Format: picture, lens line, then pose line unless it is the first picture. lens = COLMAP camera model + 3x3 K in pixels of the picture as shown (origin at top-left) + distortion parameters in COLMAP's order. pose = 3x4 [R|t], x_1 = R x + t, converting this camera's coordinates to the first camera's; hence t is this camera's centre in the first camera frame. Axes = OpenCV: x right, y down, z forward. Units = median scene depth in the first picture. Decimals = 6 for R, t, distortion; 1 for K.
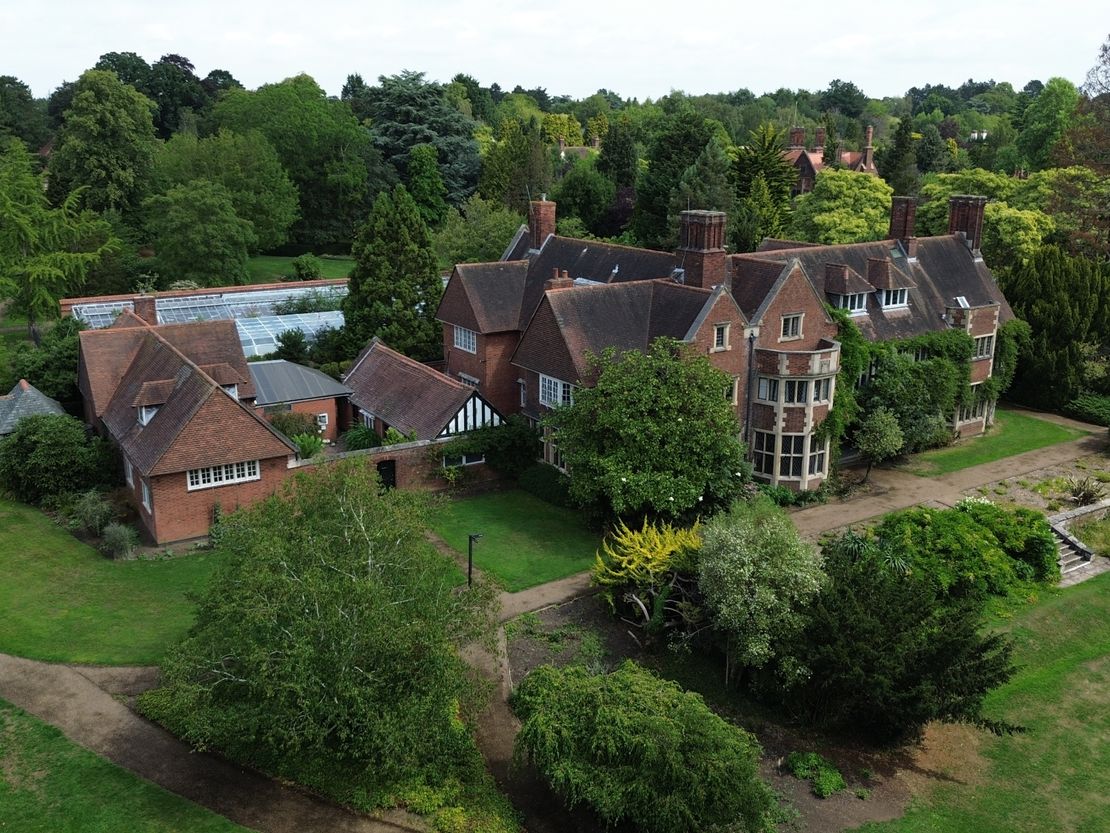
lens RADIAL K [[1034.3, 0, 555.0], [0, 1034.3, 416.5], [0, 0, 1]] dist [0.126179, -0.269288]
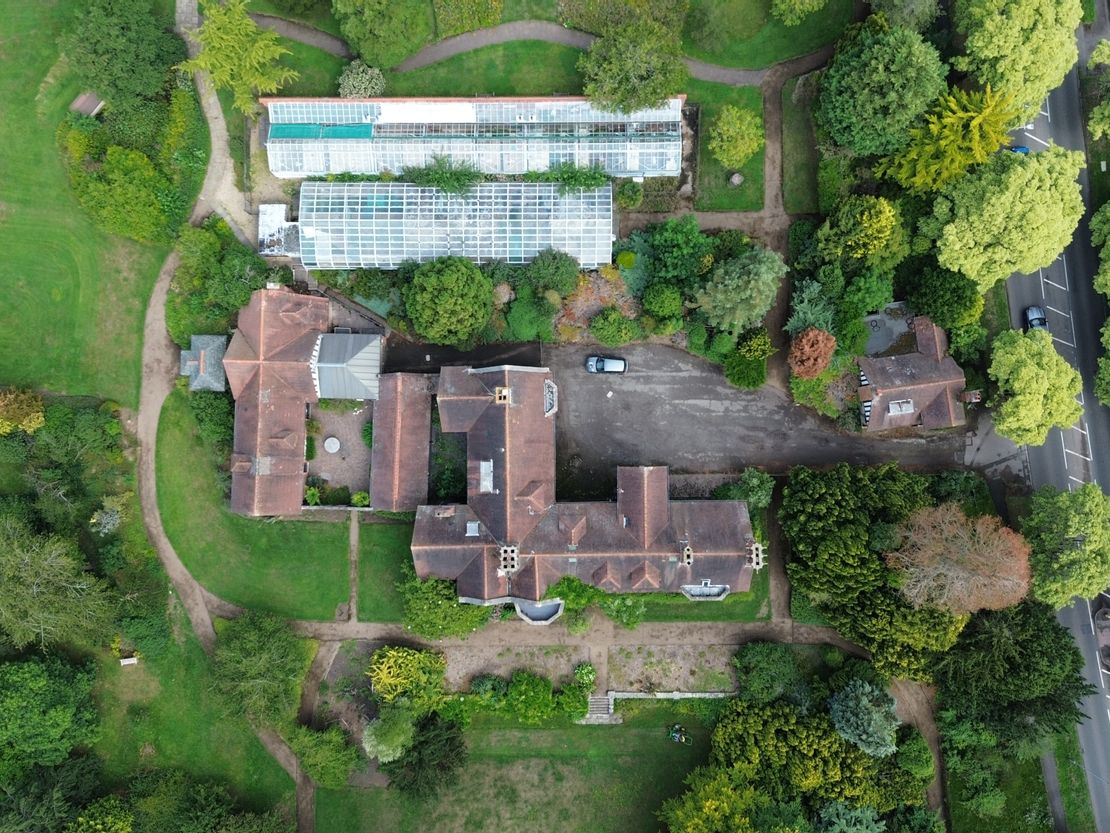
lens RADIAL K [[1034.3, 0, 555.0], [0, 1034.3, 416.5], [0, 0, 1]] dist [0.126179, -0.269288]
pose [[0.841013, 0.539999, -0.033146, 0.137469], [-0.126523, 0.255878, 0.958394, -1.923382], [0.526013, -0.801827, 0.283519, 0.755963]]
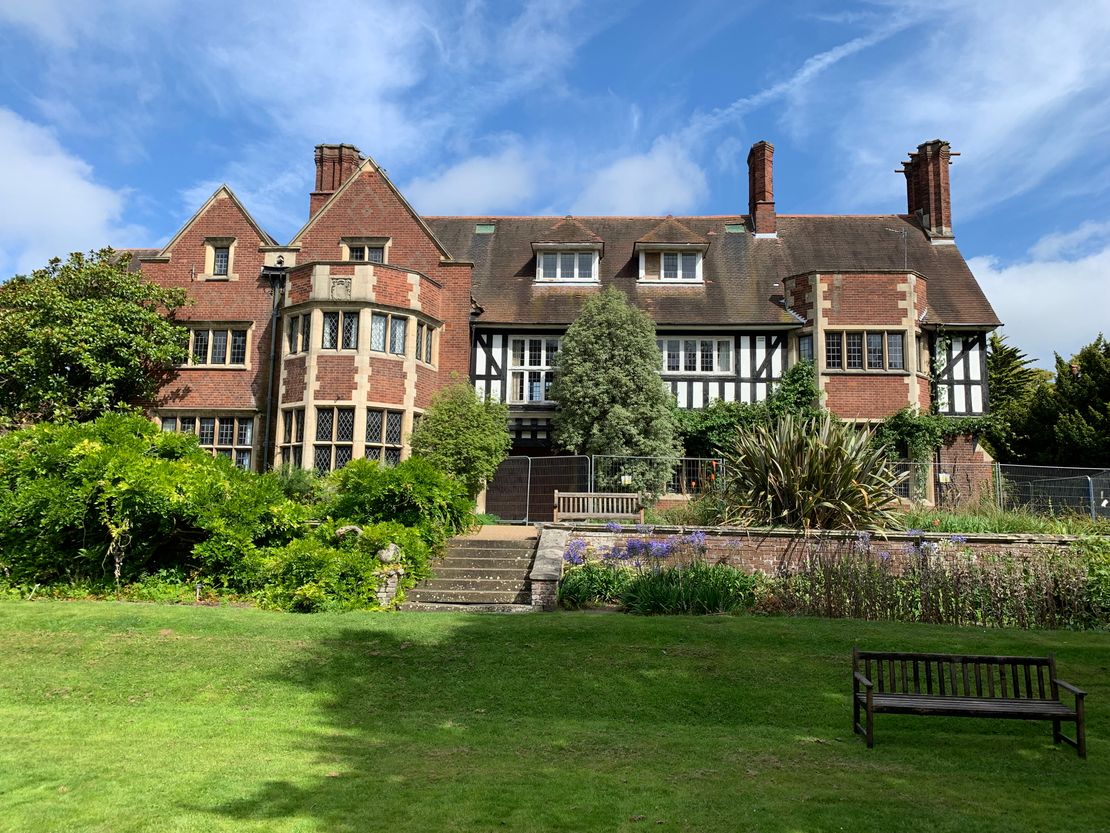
lens RADIAL K [[833.6, 0, 555.0], [0, 833.6, 416.5], [0, 0, 1]] dist [0.039591, -0.001016]
pose [[0.802785, -0.069901, -0.592157, 0.612906], [-0.177339, 0.920175, -0.349040, 0.157372], [0.569287, 0.385217, 0.726306, 0.733928]]
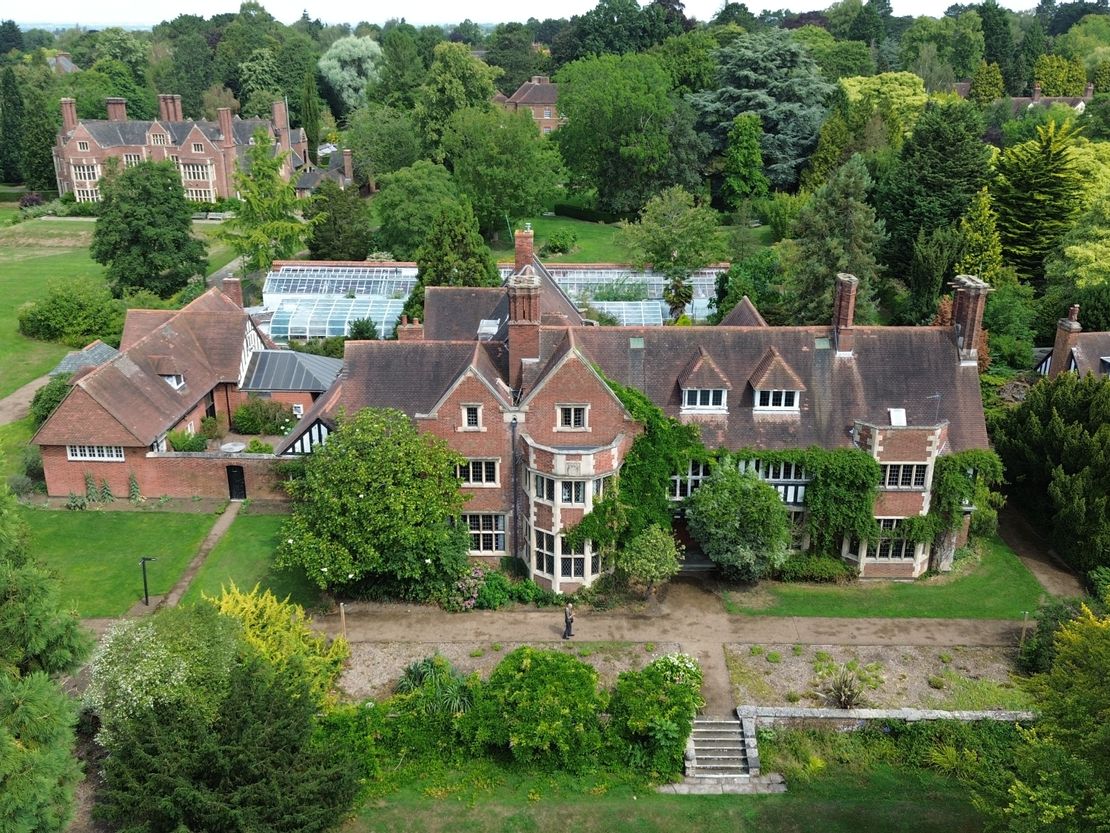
lens RADIAL K [[1034.3, 0, 555.0], [0, 1034.3, 416.5], [0, 0, 1]] dist [0.126179, -0.269288]
pose [[0.830697, 0.194037, -0.521816, 0.695213], [-0.149819, 0.980633, 0.126146, -0.201159], [0.536187, -0.026611, 0.843680, 0.213466]]
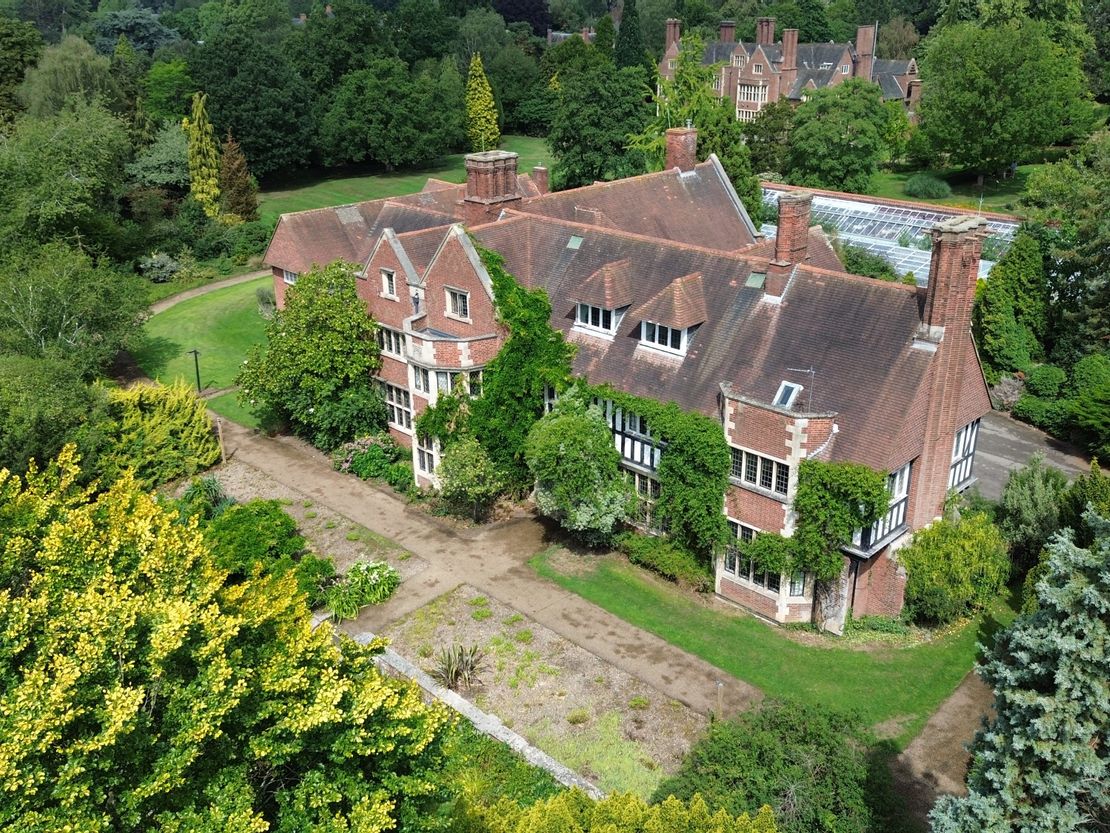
lens RADIAL K [[1034.3, 0, 555.0], [0, 1034.3, 416.5], [0, 0, 1]] dist [0.126179, -0.269288]
pose [[0.216793, 0.369396, -0.903630, 1.042508], [-0.255814, 0.914794, 0.312587, -0.287213], [0.942104, 0.163394, 0.292817, 0.842101]]
